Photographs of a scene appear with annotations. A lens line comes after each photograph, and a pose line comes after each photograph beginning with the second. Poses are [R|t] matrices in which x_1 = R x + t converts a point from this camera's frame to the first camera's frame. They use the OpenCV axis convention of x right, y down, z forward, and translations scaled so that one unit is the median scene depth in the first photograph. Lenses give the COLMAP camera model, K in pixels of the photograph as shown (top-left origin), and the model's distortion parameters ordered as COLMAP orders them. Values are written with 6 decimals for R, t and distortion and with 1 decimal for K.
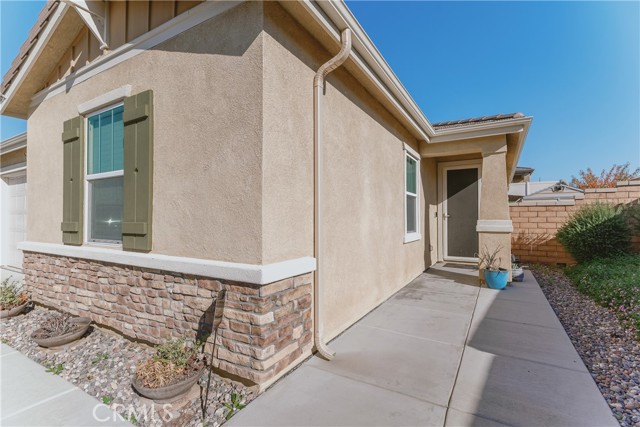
lens RADIAL K [[292.1, 0, 320.0], [0, 292.1, 213.5], [0, 0, 1]] dist [0.009053, -0.000253]
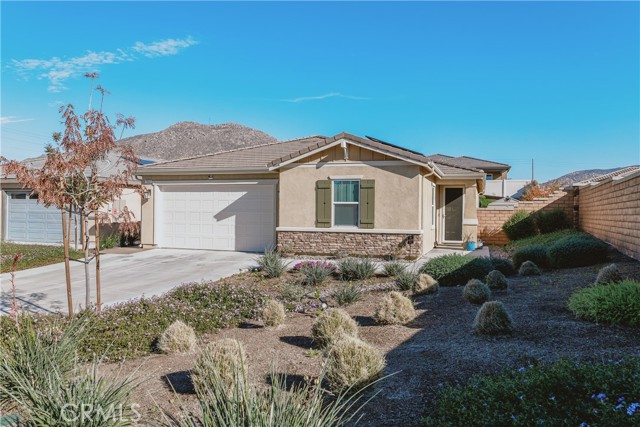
lens RADIAL K [[471.8, 0, 320.0], [0, 471.8, 213.5], [0, 0, 1]] dist [0.056955, 0.000099]
pose [[0.975968, 0.012021, 0.217584, -1.192344], [-0.017045, 0.999629, 0.021227, -0.071817], [-0.217248, -0.024426, 0.975811, -2.078833]]
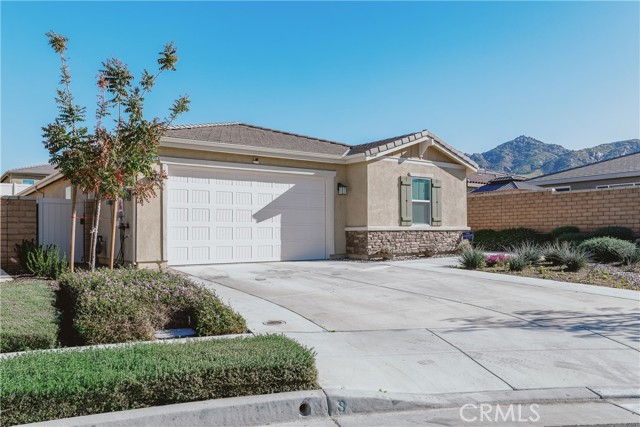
lens RADIAL K [[471.8, 0, 320.0], [0, 471.8, 213.5], [0, 0, 1]] dist [0.056955, 0.000099]
pose [[0.401530, 0.037024, 0.915097, -3.215449], [-0.009543, 0.999297, -0.036244, 0.101946], [-0.915796, 0.005820, 0.401601, 0.027662]]
